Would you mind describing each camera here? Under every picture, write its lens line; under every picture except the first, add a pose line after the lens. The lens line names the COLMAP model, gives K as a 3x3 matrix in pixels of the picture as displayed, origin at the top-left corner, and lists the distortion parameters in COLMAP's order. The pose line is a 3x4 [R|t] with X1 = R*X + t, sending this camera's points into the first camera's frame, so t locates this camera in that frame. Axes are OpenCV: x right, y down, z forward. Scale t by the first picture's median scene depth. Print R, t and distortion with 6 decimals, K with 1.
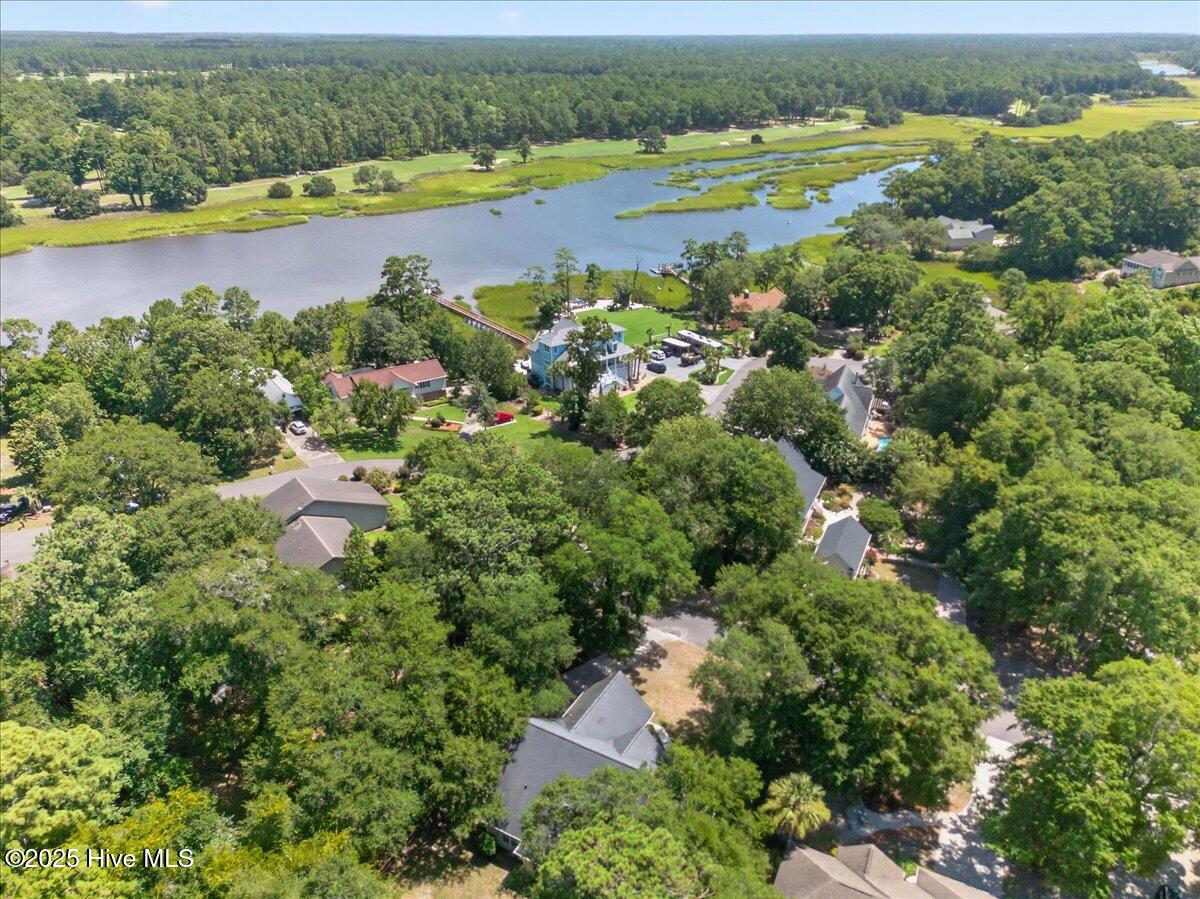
lens RADIAL K [[852.9, 0, 604.6], [0, 852.9, 448.1], [0, 0, 1]] dist [0.099298, -0.108277]
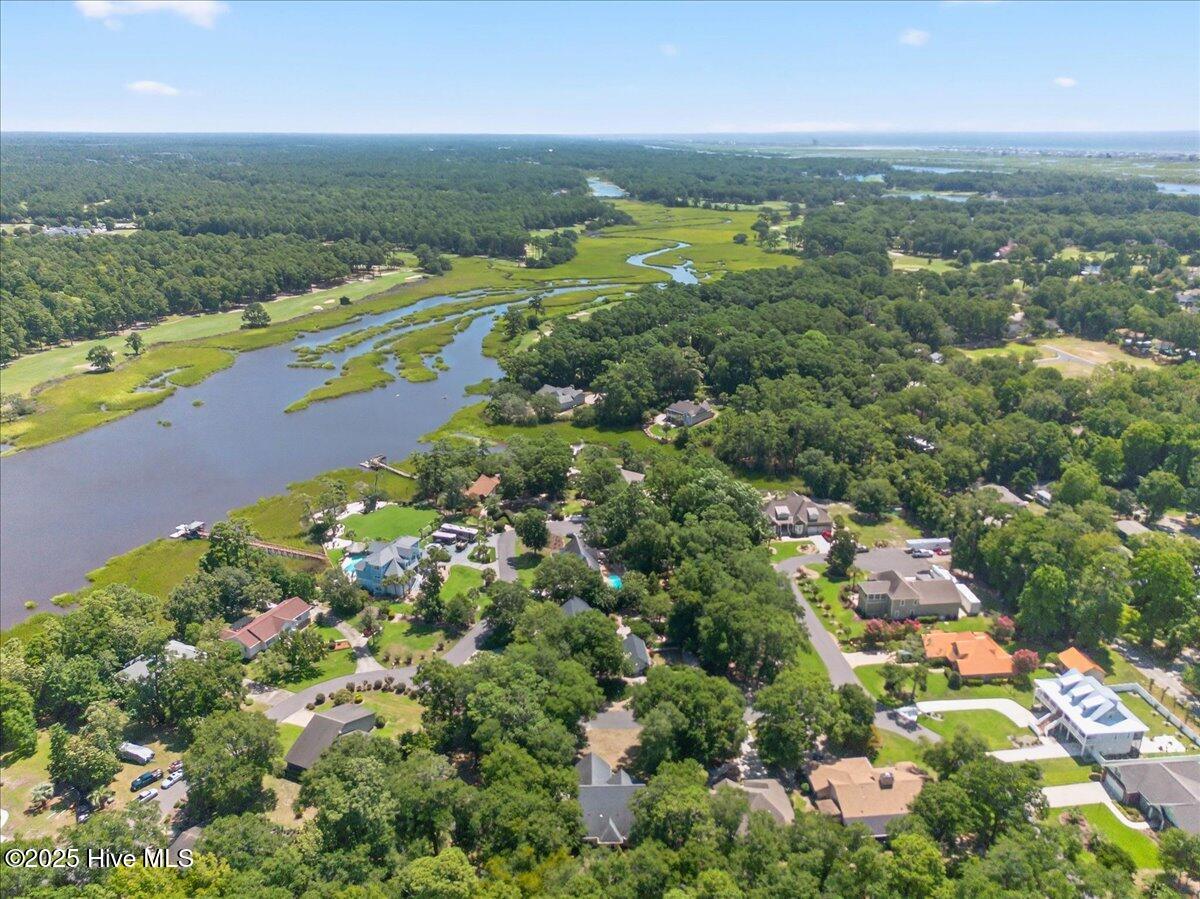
lens RADIAL K [[852.9, 0, 604.6], [0, 852.9, 448.1], [0, 0, 1]] dist [0.099298, -0.108277]
pose [[0.854866, -0.181901, 0.485918, -0.388065], [0.224753, 0.973928, -0.030817, -0.176269], [-0.467643, 0.135556, 0.873461, -0.426177]]
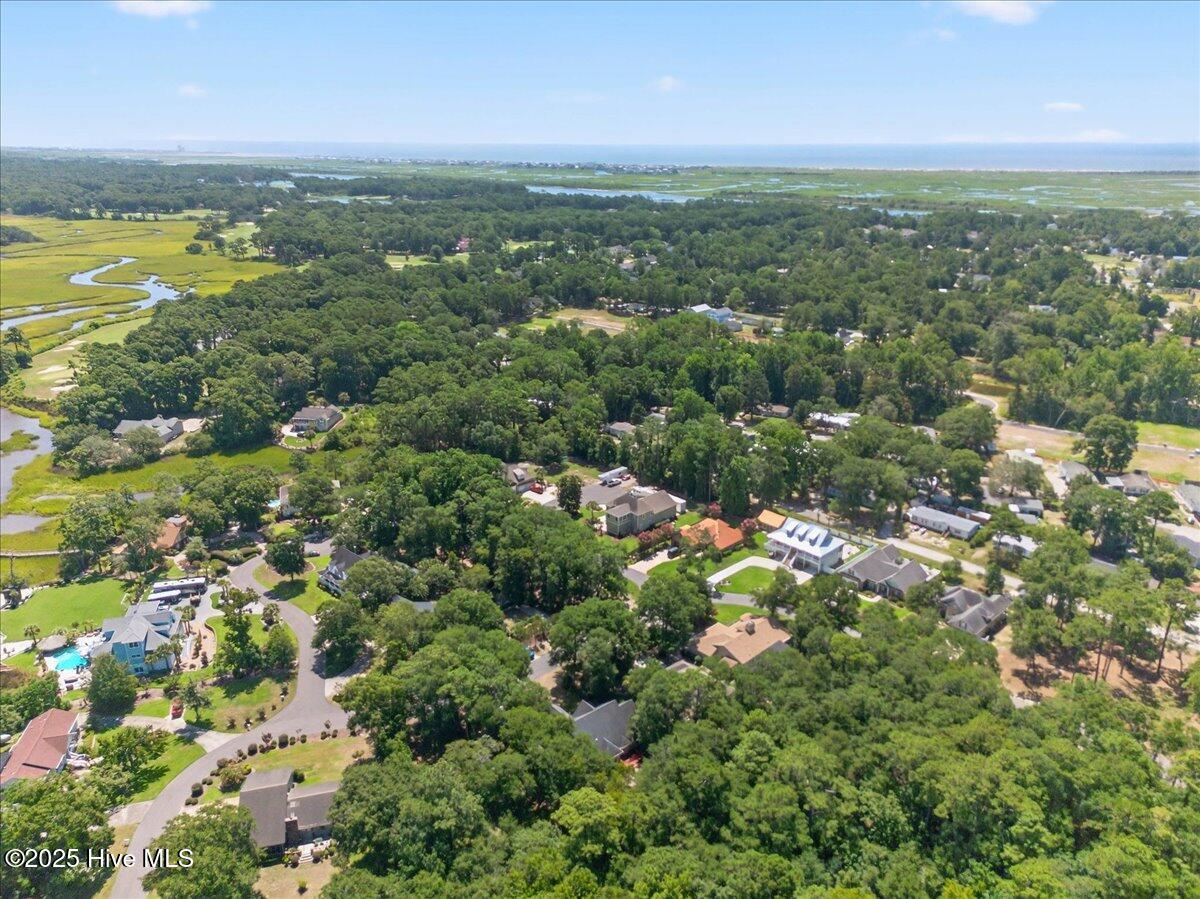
lens RADIAL K [[852.9, 0, 604.6], [0, 852.9, 448.1], [0, 0, 1]] dist [0.099298, -0.108277]
pose [[0.351132, -0.318072, 0.880645, -0.766659], [0.402103, 0.900612, 0.164957, -0.284964], [-0.845588, 0.296189, 0.444132, -0.135205]]
